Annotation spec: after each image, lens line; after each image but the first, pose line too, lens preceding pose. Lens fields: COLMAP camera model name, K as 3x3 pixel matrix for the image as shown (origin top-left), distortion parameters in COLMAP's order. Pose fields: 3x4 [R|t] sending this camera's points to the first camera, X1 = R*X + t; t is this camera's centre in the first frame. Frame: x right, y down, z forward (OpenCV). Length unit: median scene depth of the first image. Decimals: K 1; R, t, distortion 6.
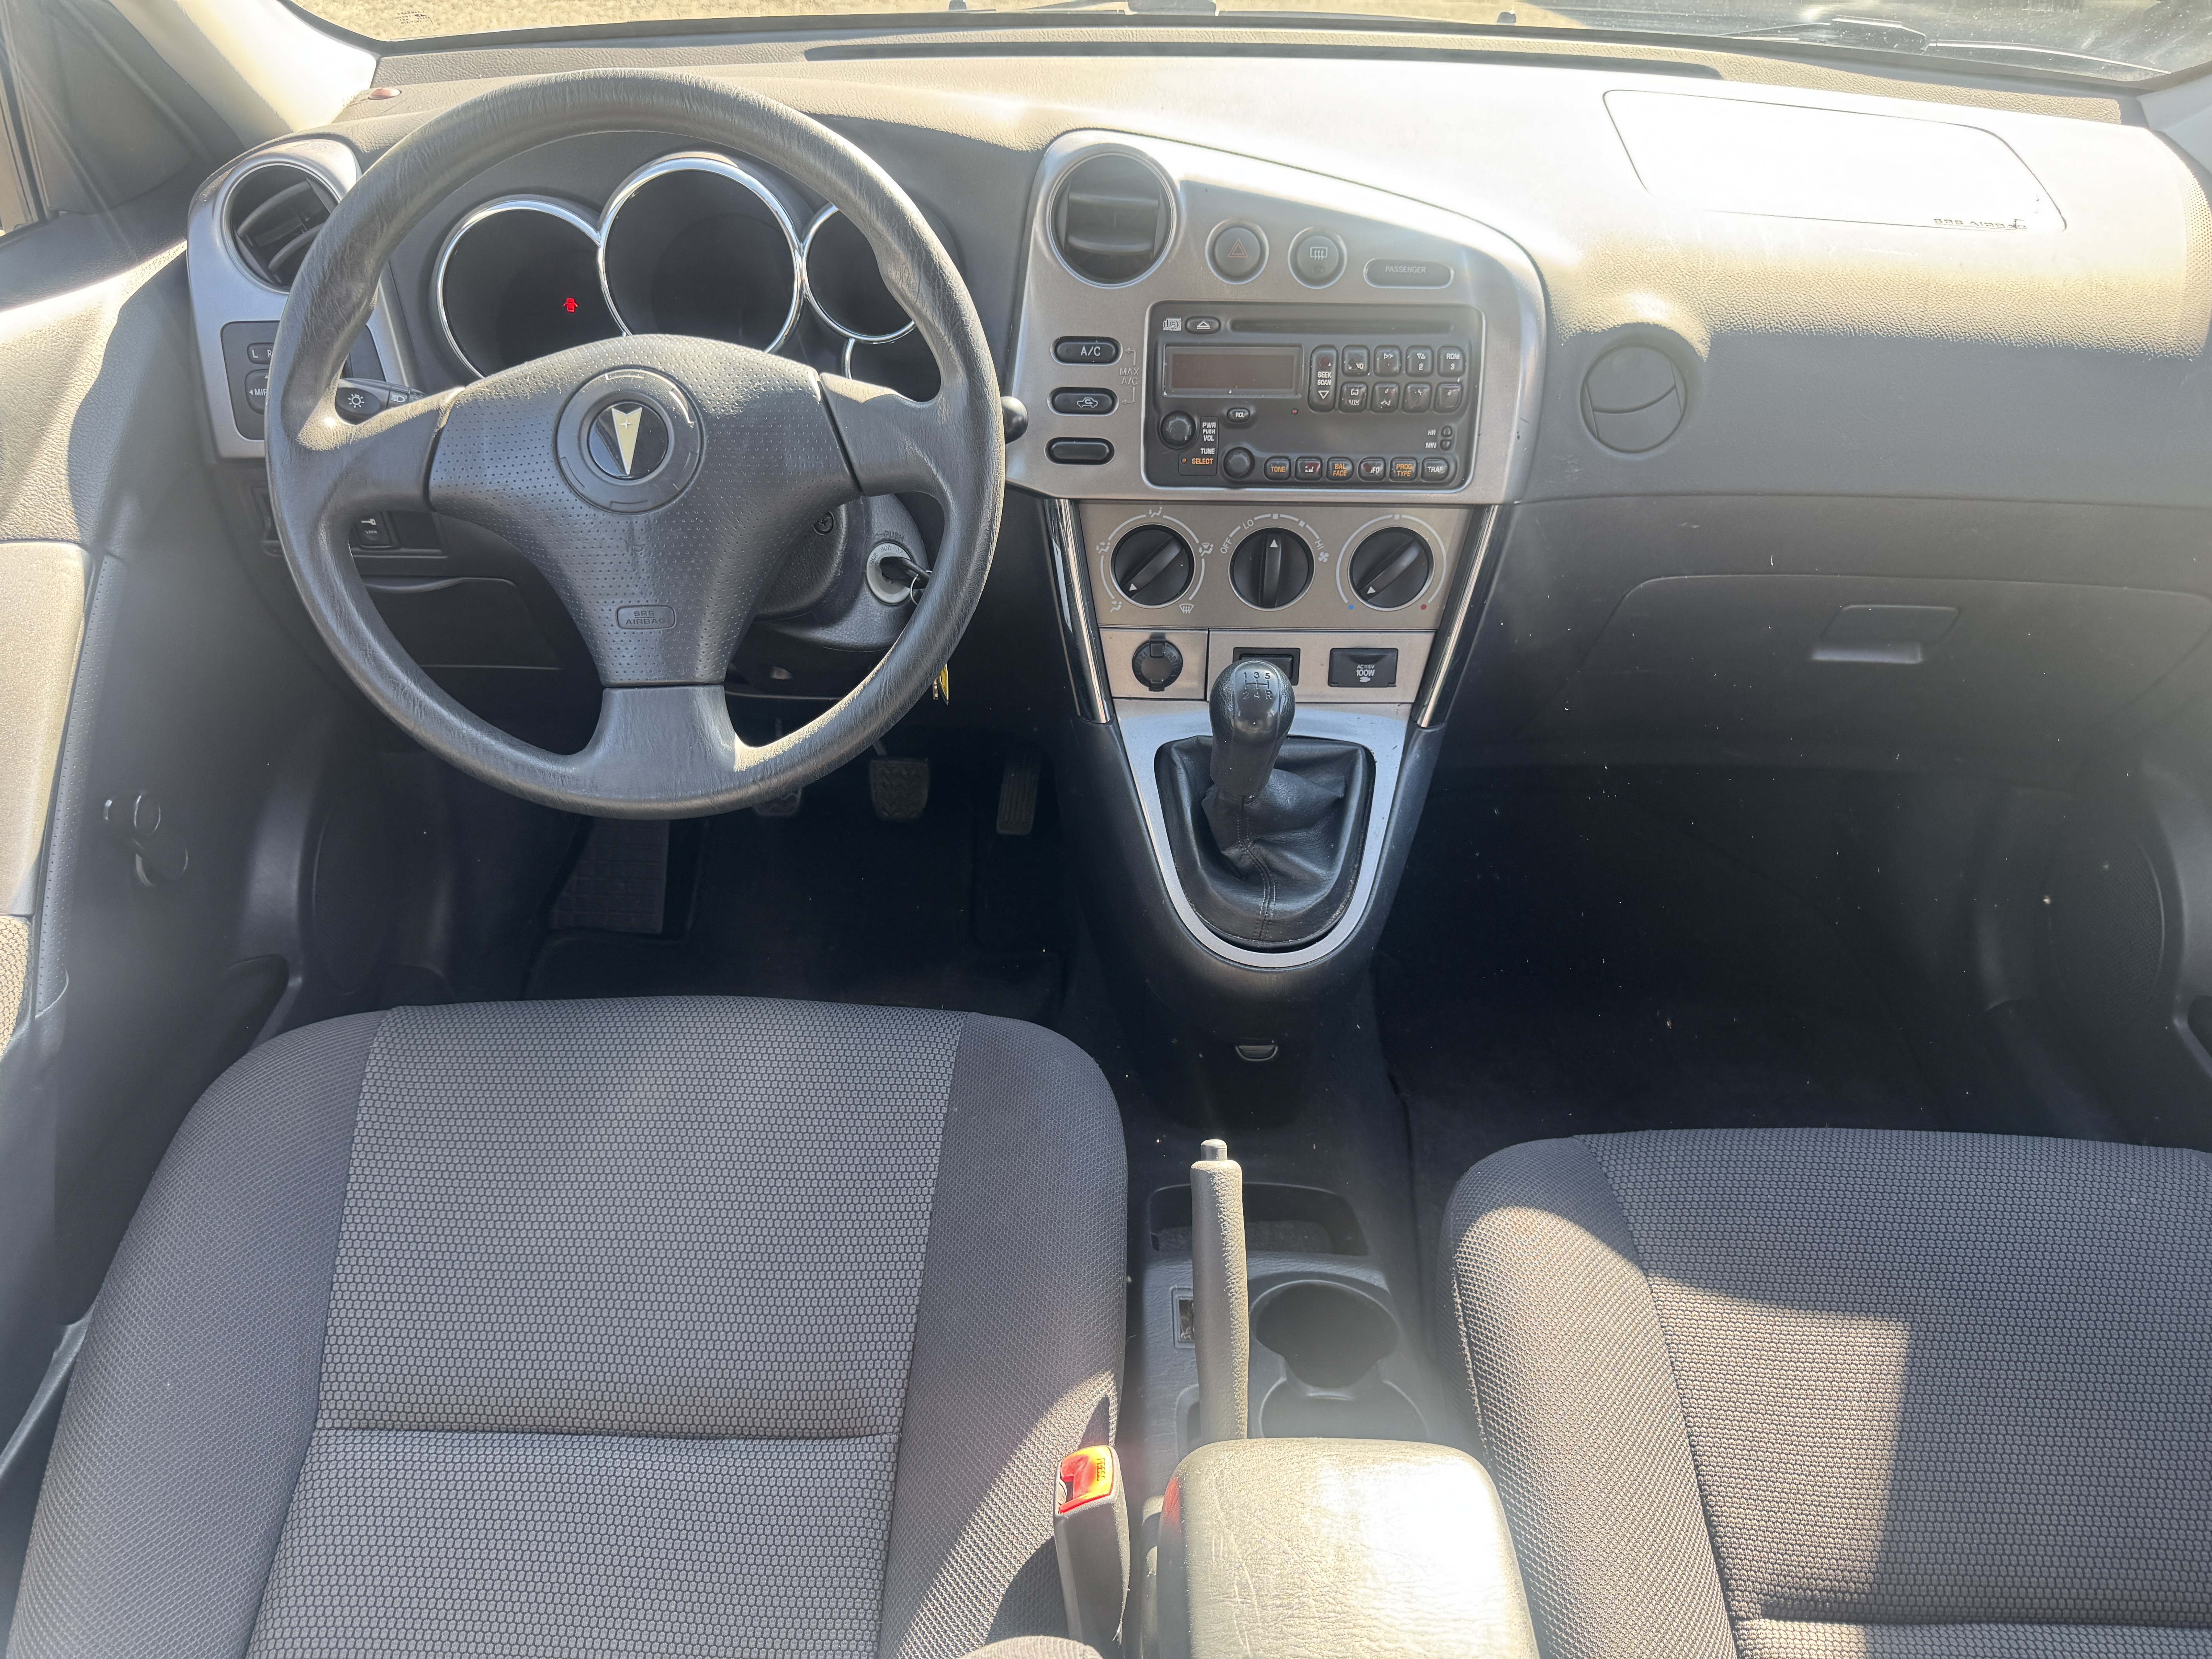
lens RADIAL K [[1522.1, 0, 1093.2], [0, 1522.1, 831.8], [0, 0, 1]] dist [0.088777, -0.113955]
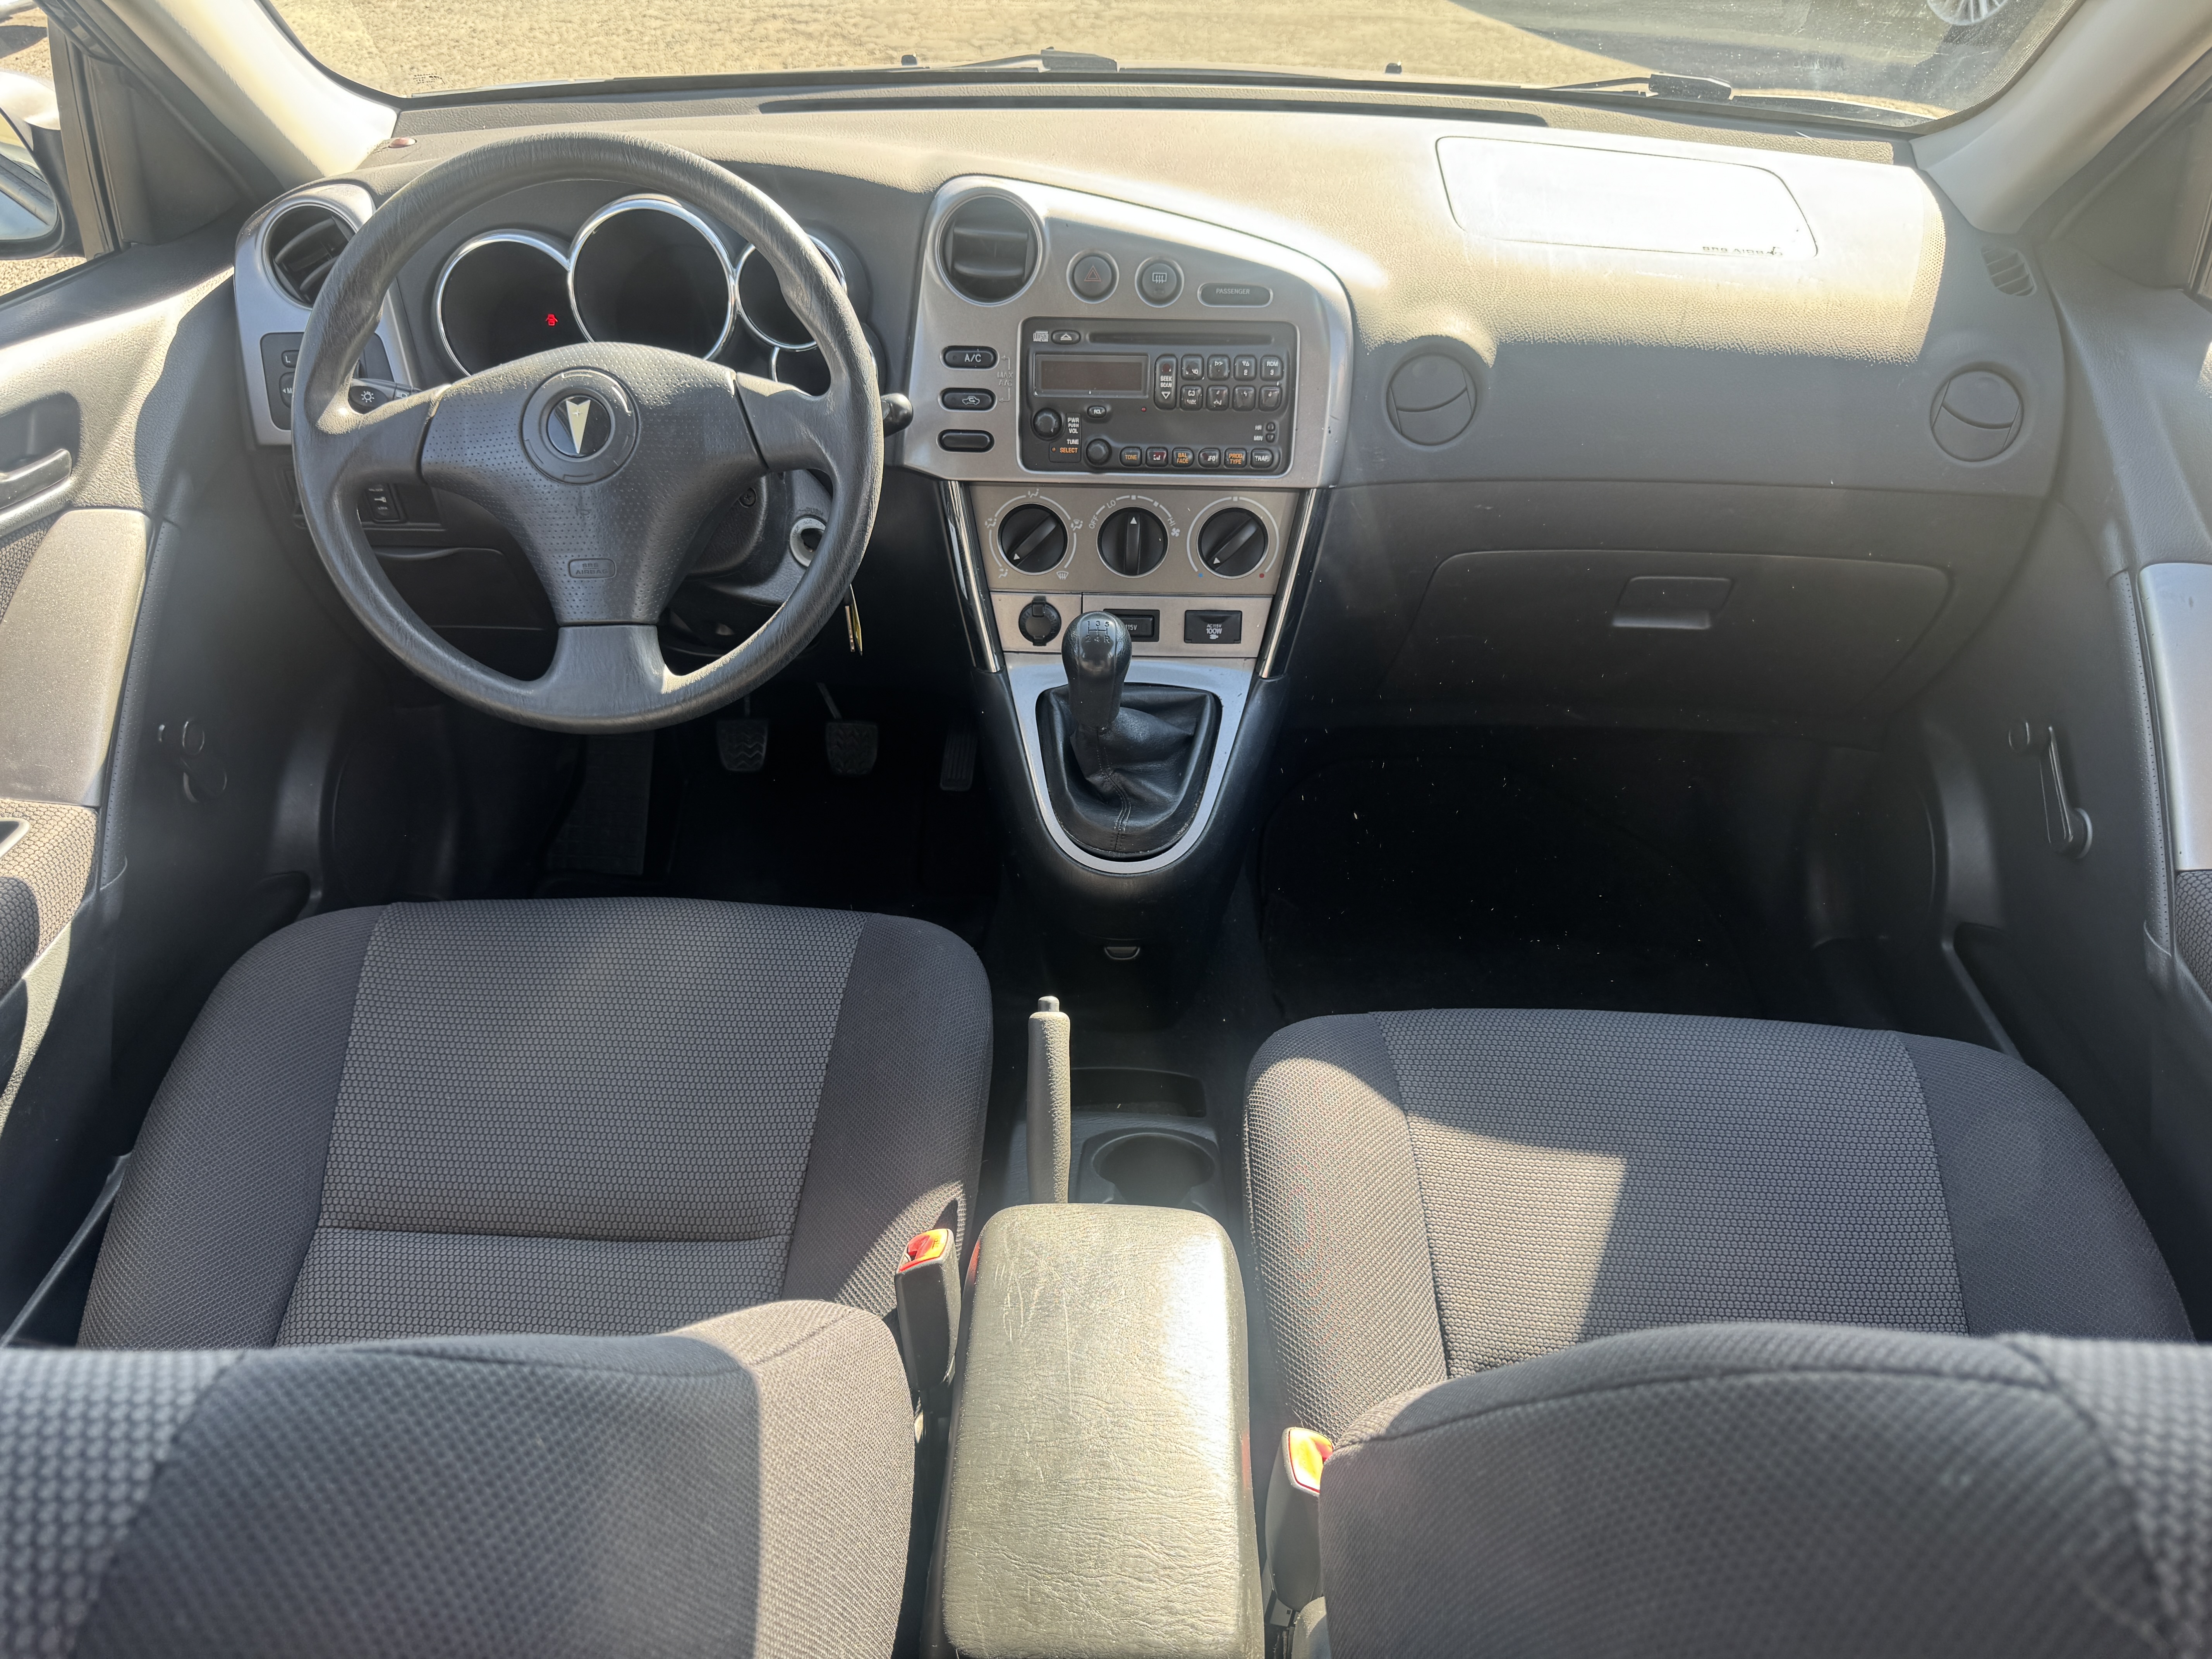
lens RADIAL K [[1545.9, 0, 1106.0], [0, 1545.9, 829.5], [0, 0, 1]] dist [0.104585, -0.146769]
pose [[0.999662, 0.008488, -0.024582, 0.135888], [-0.008944, 0.999789, -0.018513, 0.078692], [0.024419, 0.018726, 0.999526, -0.215592]]
